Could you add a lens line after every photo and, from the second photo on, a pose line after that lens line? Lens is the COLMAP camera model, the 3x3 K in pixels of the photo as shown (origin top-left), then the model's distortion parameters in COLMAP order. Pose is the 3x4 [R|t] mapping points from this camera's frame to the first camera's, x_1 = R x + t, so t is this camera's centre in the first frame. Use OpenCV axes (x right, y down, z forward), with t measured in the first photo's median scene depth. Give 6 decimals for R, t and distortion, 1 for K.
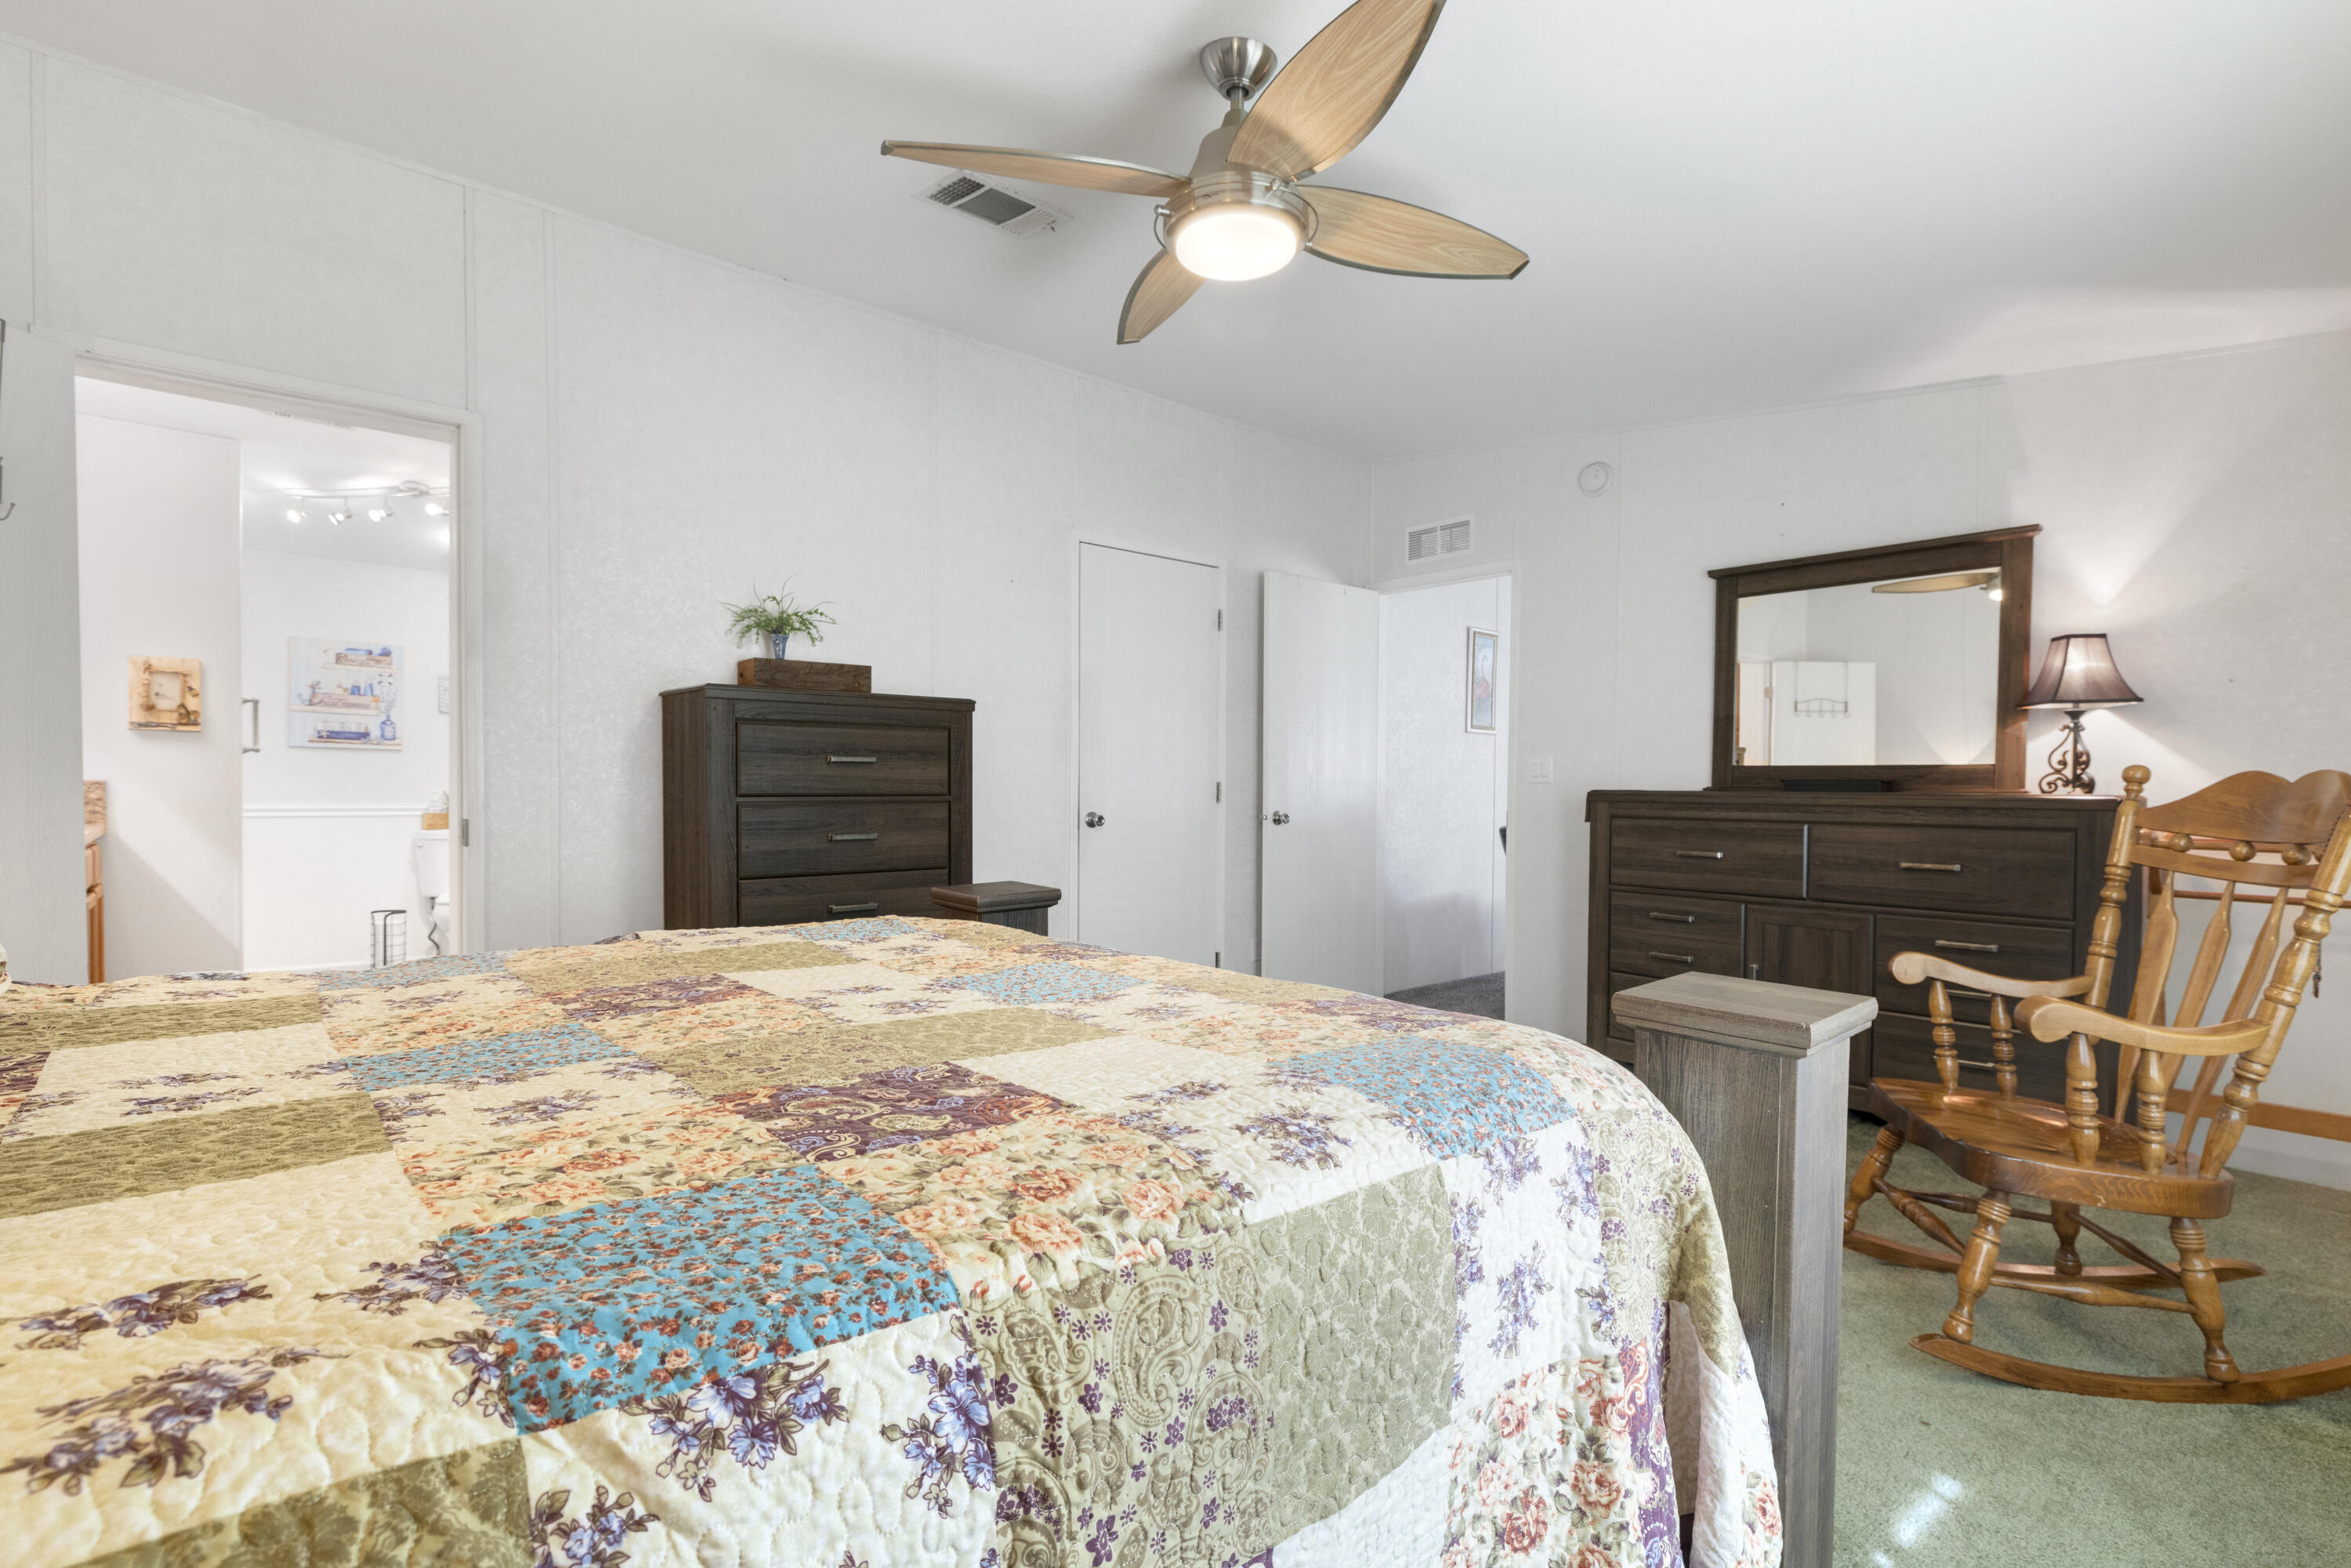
lens RADIAL K [[1083.2, 0, 1167.0], [0, 1083.2, 811.6], [0, 0, 1]] dist [0.000086, 0.000101]
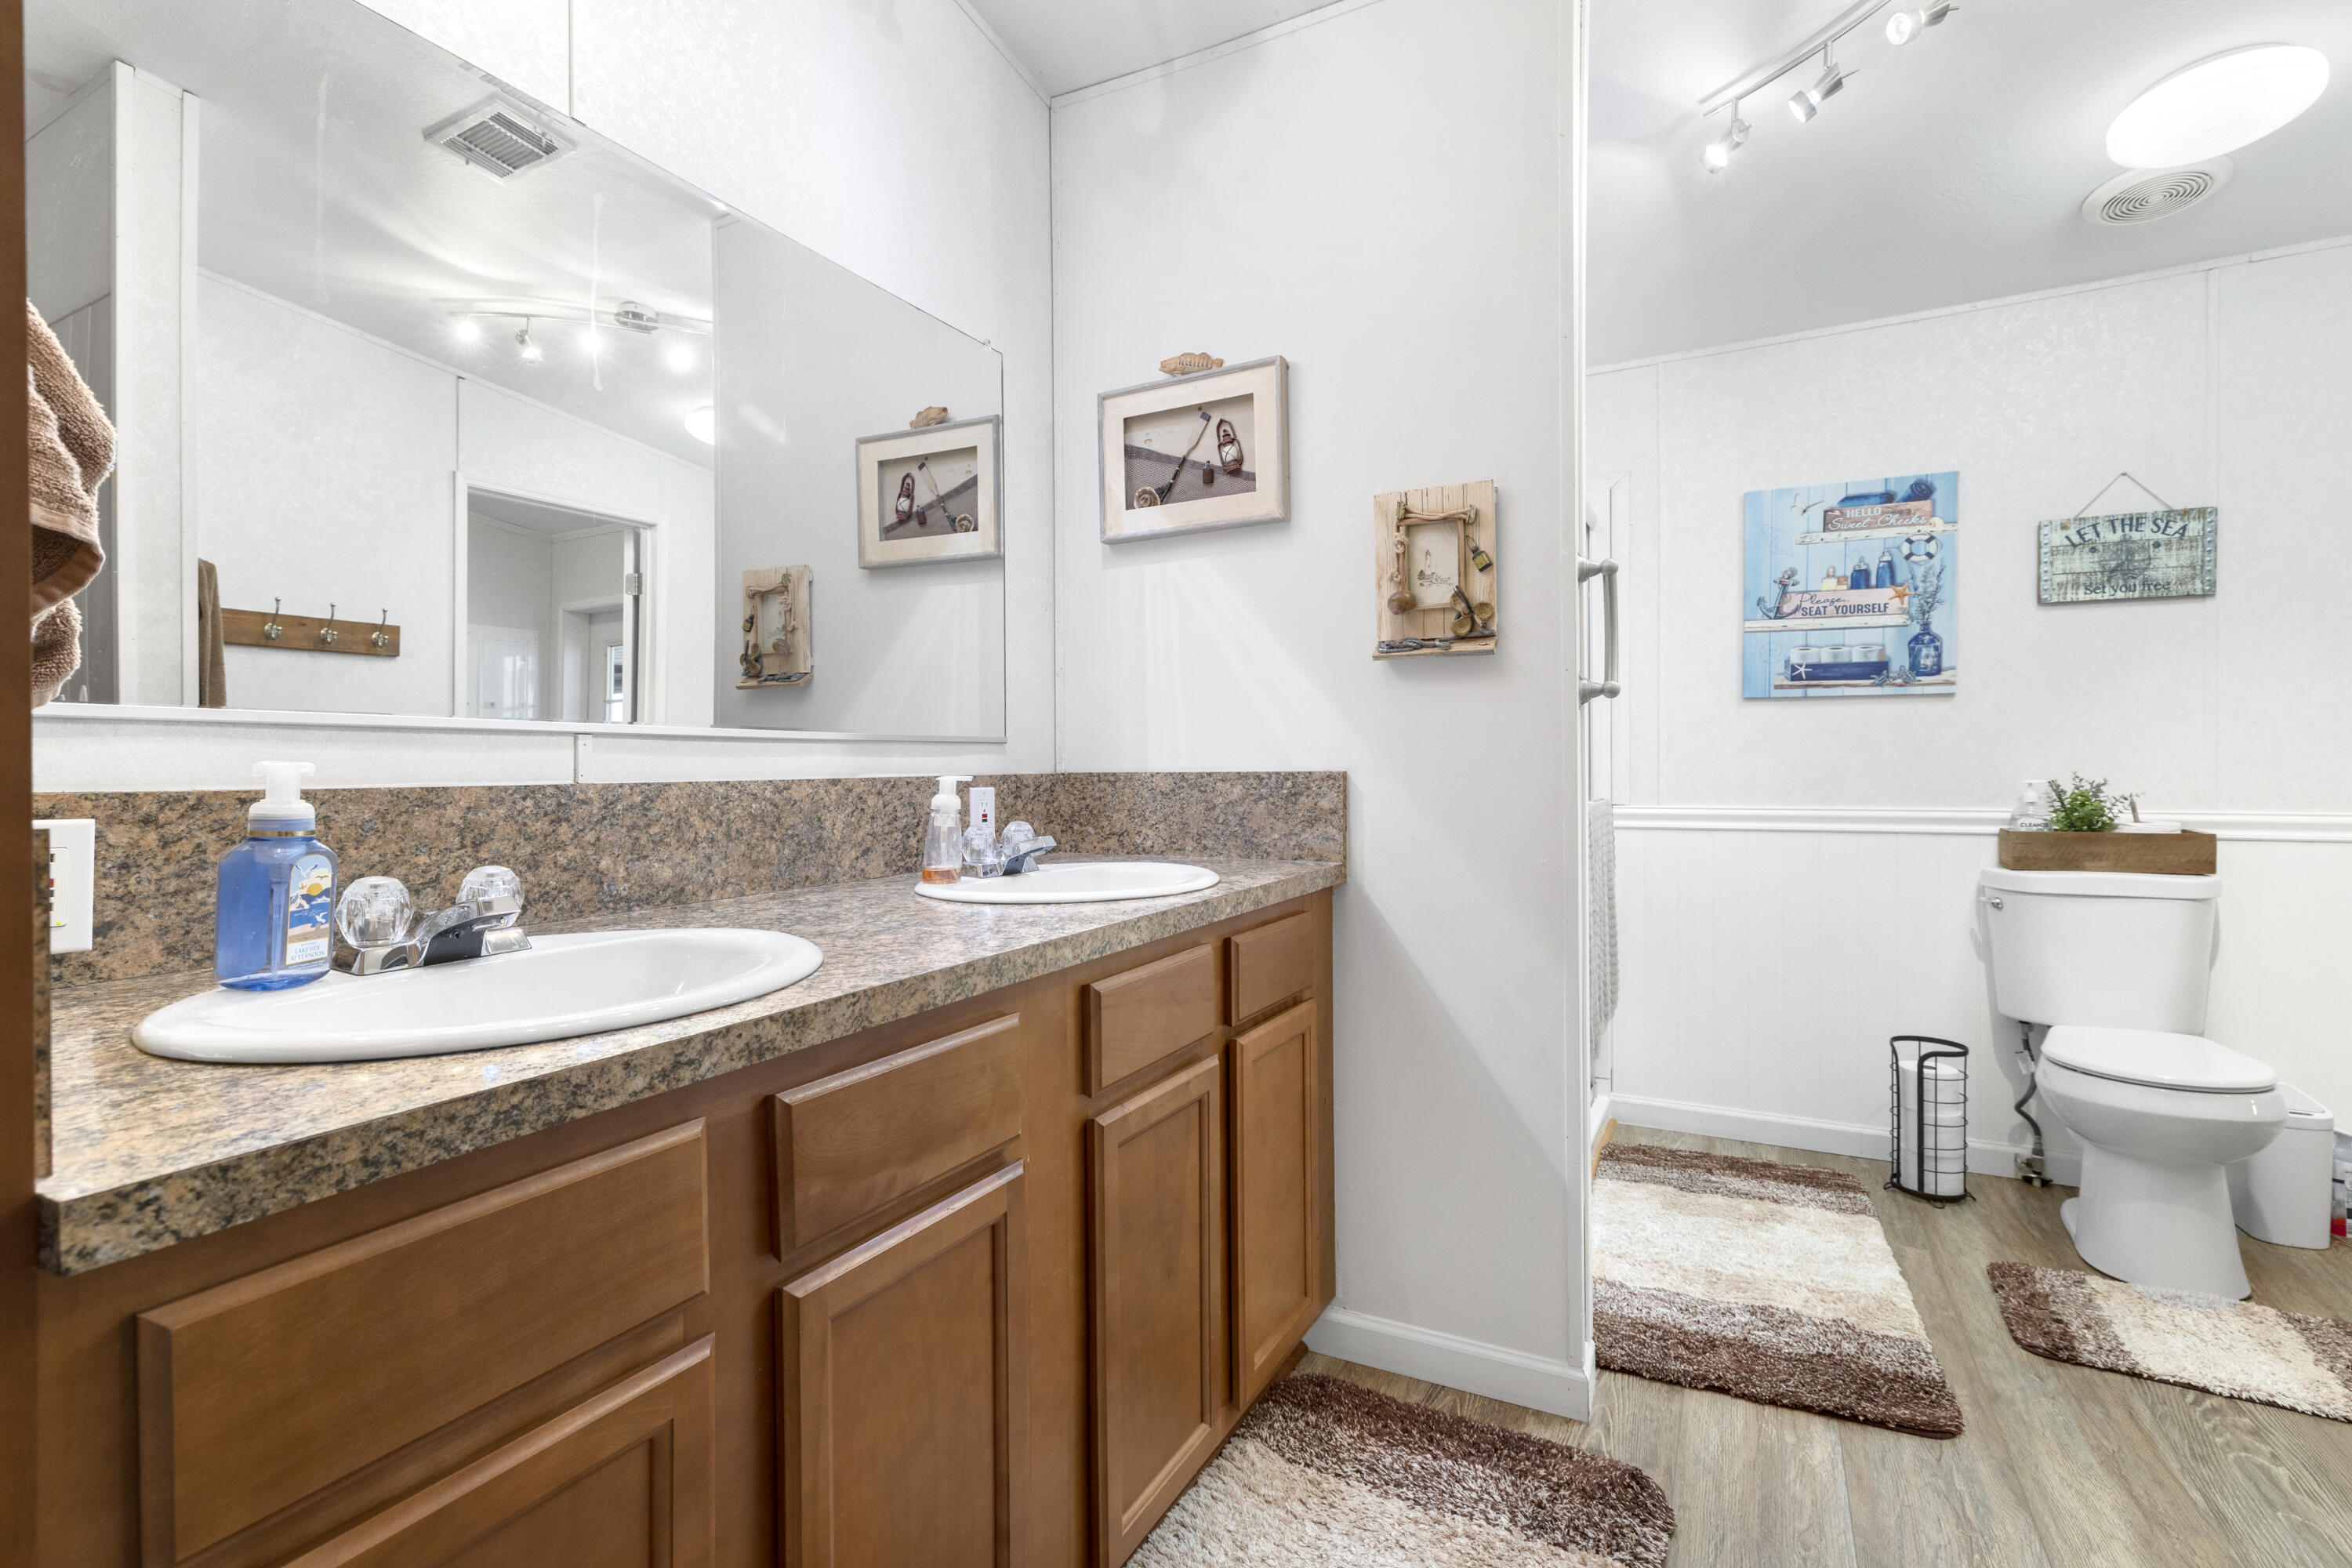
lens RADIAL K [[1064.9, 0, 1175.7], [0, 1064.9, 741.6], [0, 0, 1]] dist [-0.000286, 0.000117]
pose [[0.340294, -0.017685, -0.940153, -0.396423], [-0.015493, 0.999582, -0.024411, -0.020169], [0.940192, 0.022873, 0.339878, 0.538083]]
